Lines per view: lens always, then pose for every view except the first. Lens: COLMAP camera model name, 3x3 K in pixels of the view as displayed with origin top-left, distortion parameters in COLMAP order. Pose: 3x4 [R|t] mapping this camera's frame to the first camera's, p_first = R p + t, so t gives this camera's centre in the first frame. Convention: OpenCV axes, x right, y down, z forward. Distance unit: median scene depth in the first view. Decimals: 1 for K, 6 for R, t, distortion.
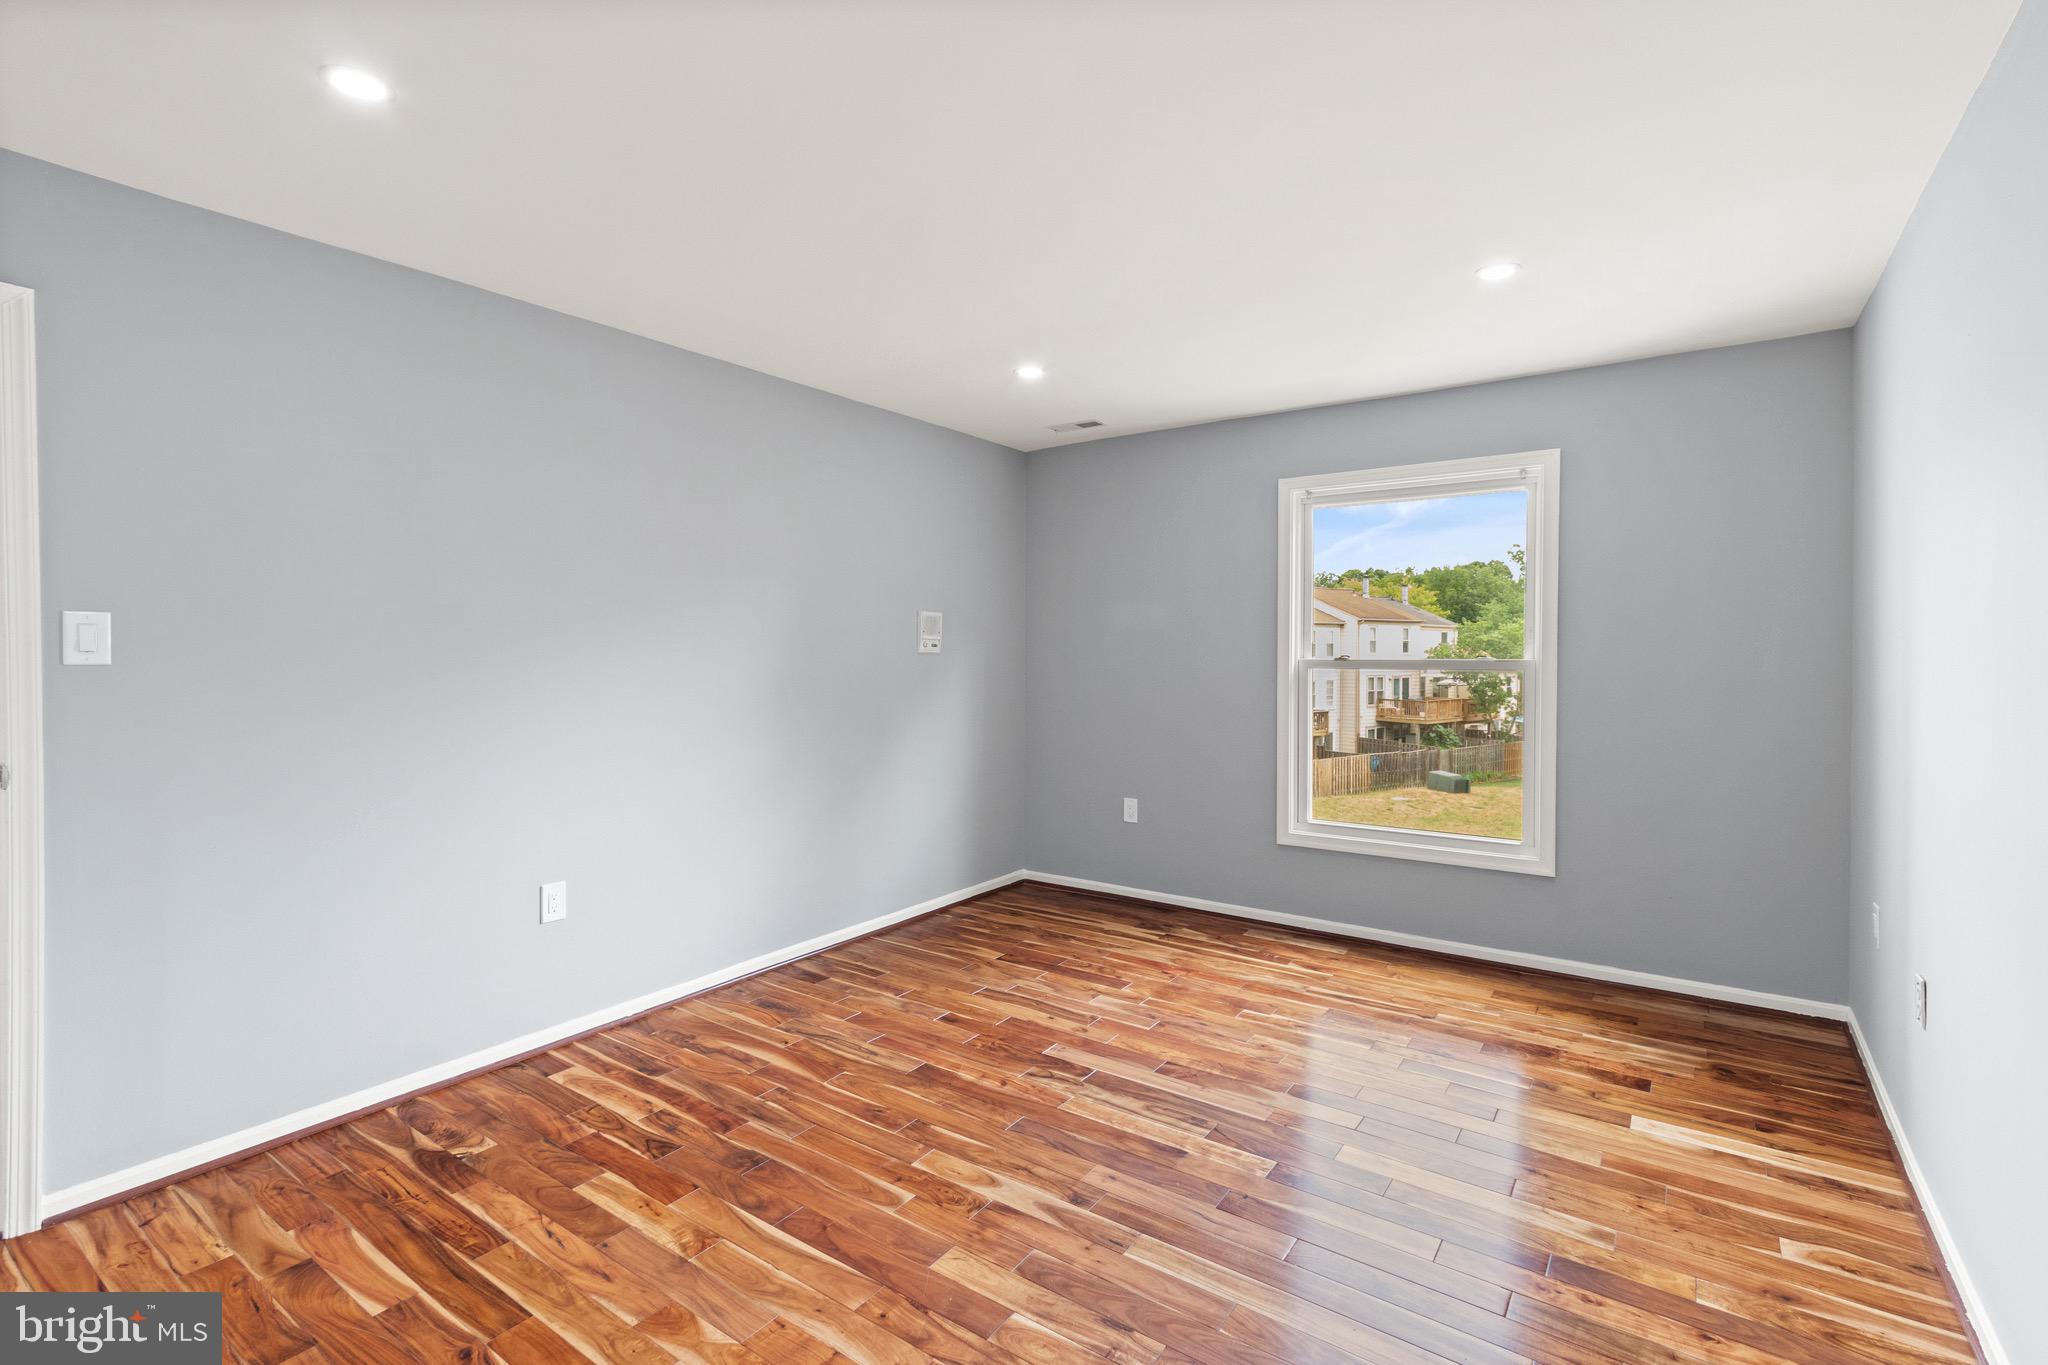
lens RADIAL K [[939.7, 0, 1023.5], [0, 939.7, 653.2], [0, 0, 1]] dist [0.001743, -0.000496]
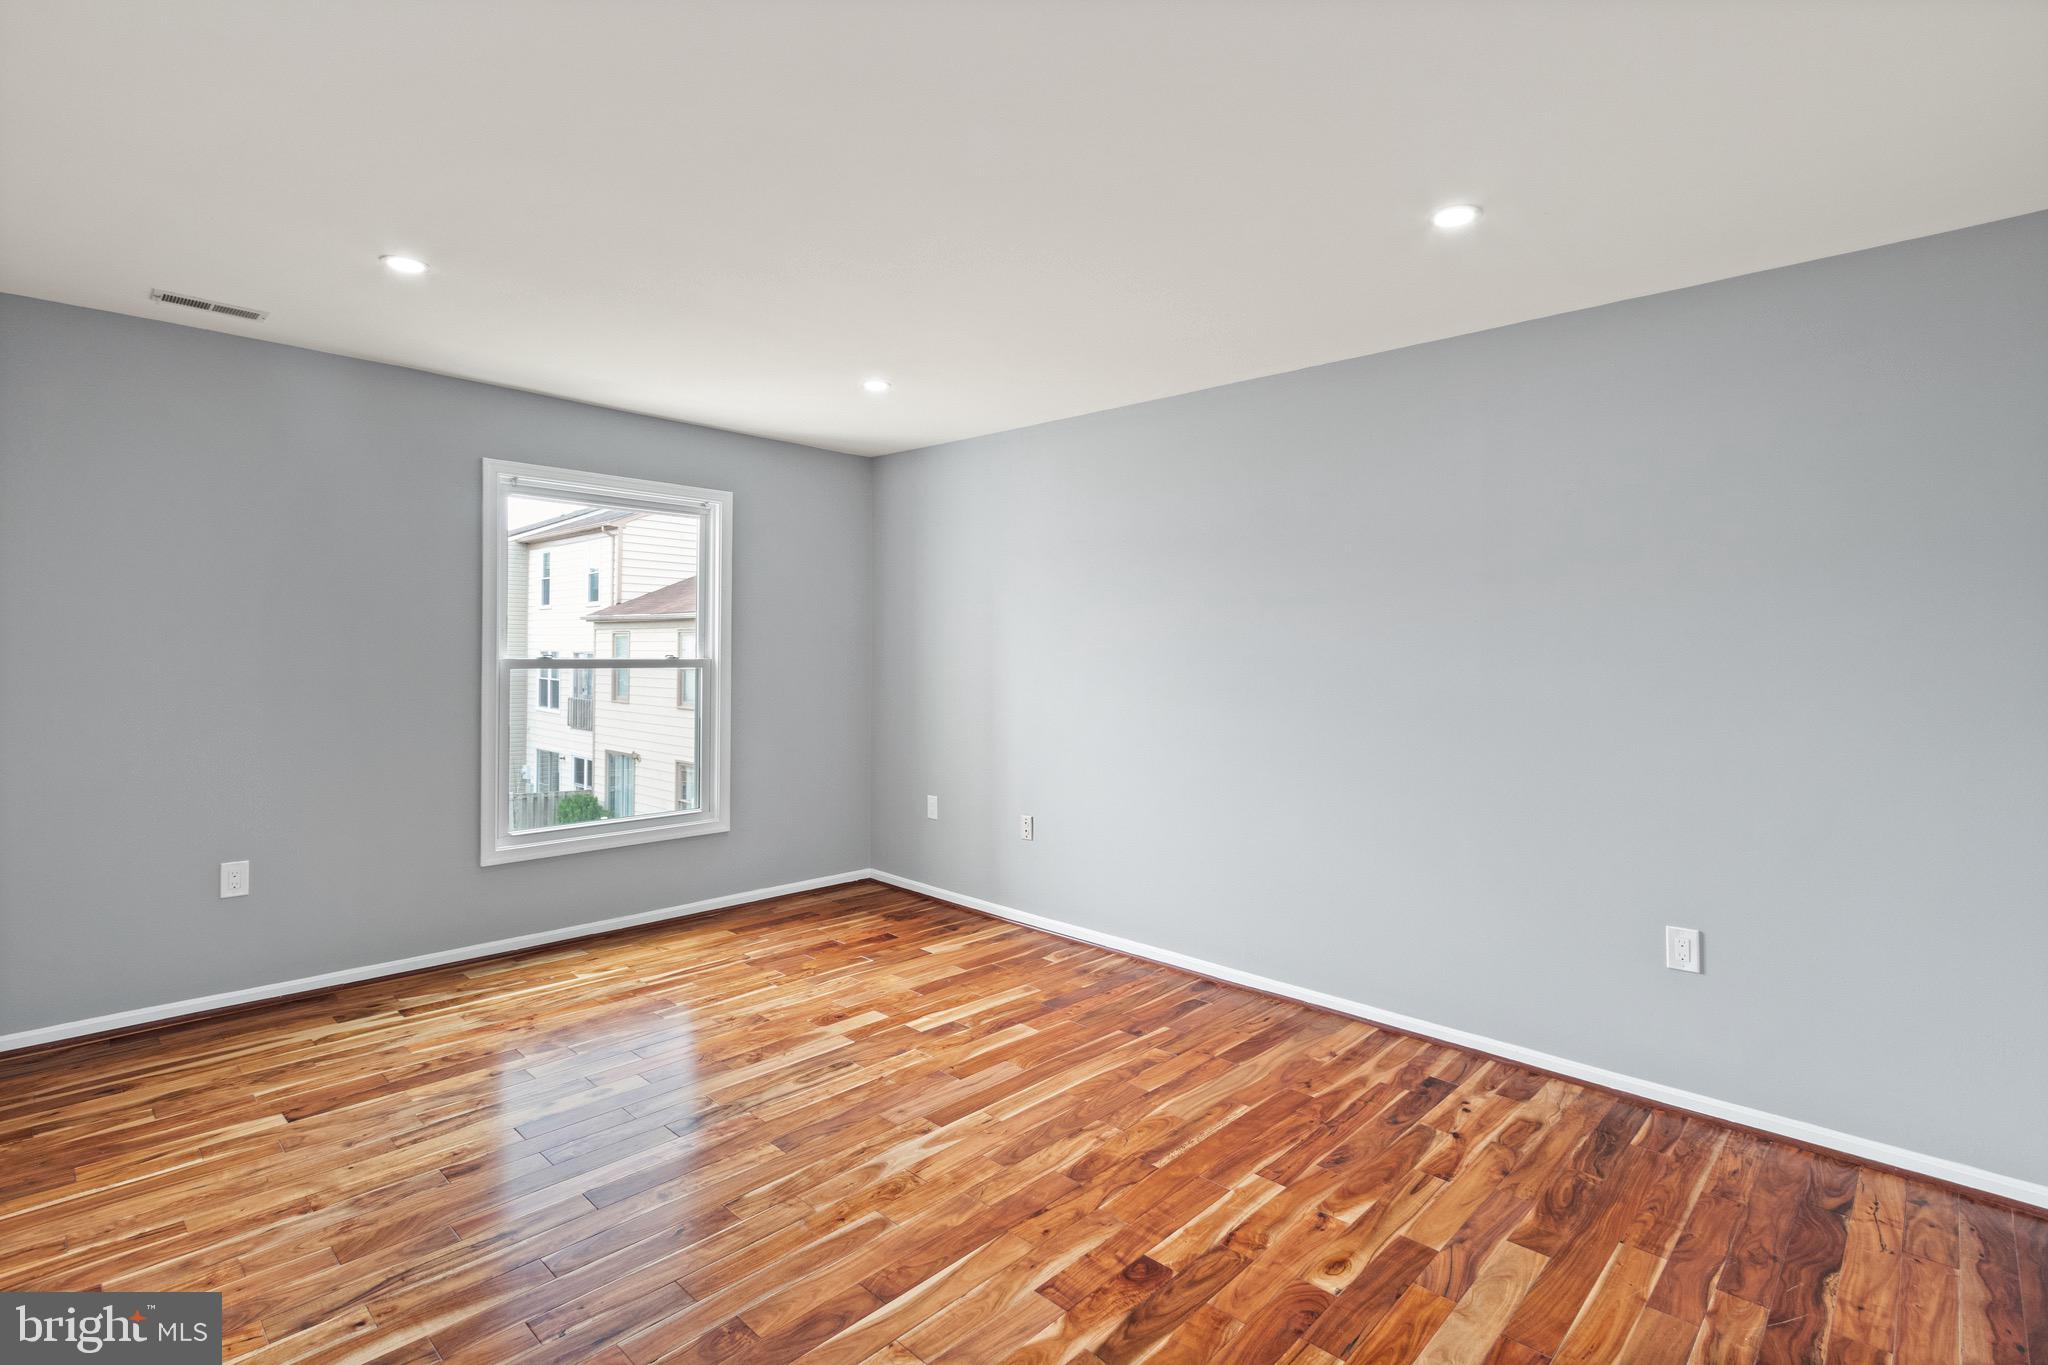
lens RADIAL K [[960.0, 0, 1028.8], [0, 960.0, 648.9], [0, 0, 1]] dist [0.000153, -0.000541]
pose [[0.139965, 0.005638, 0.990140, -0.809104], [-0.006771, 0.999966, -0.004737, -0.003867], [-0.990133, -0.006042, 0.139998, 0.525253]]
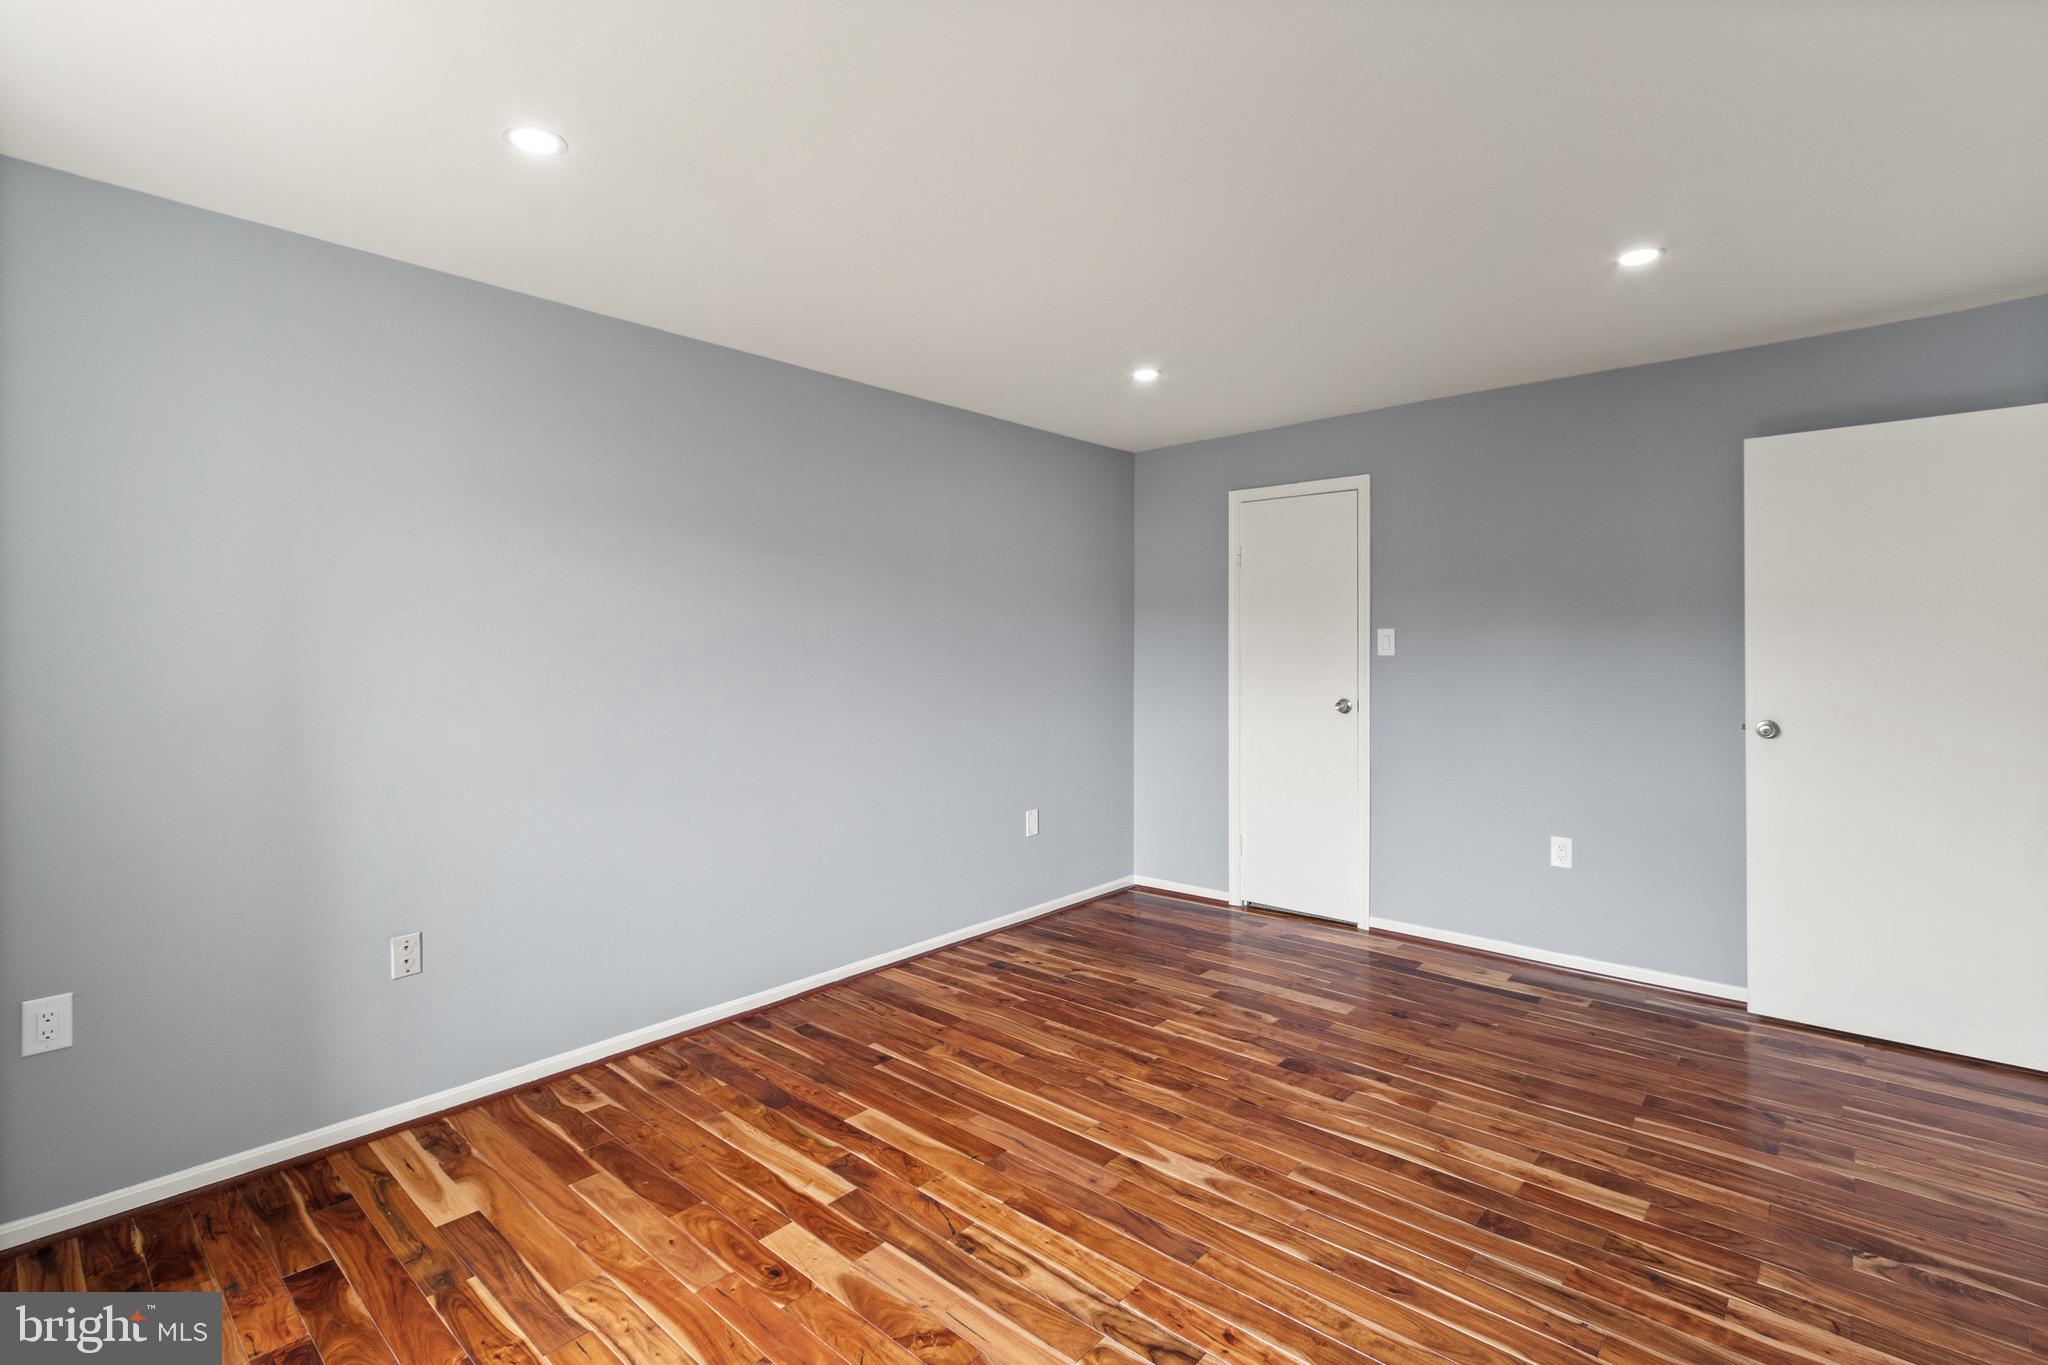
lens RADIAL K [[939.7, 0, 1023.5], [0, 939.7, 653.2], [0, 0, 1]] dist [0.001743, -0.000496]
pose [[-0.993446, 0.005053, 0.114193, 0.039328], [0.006183, 0.999935, 0.009542, -0.010549], [-0.114137, 0.010185, -0.993413, 1.534922]]
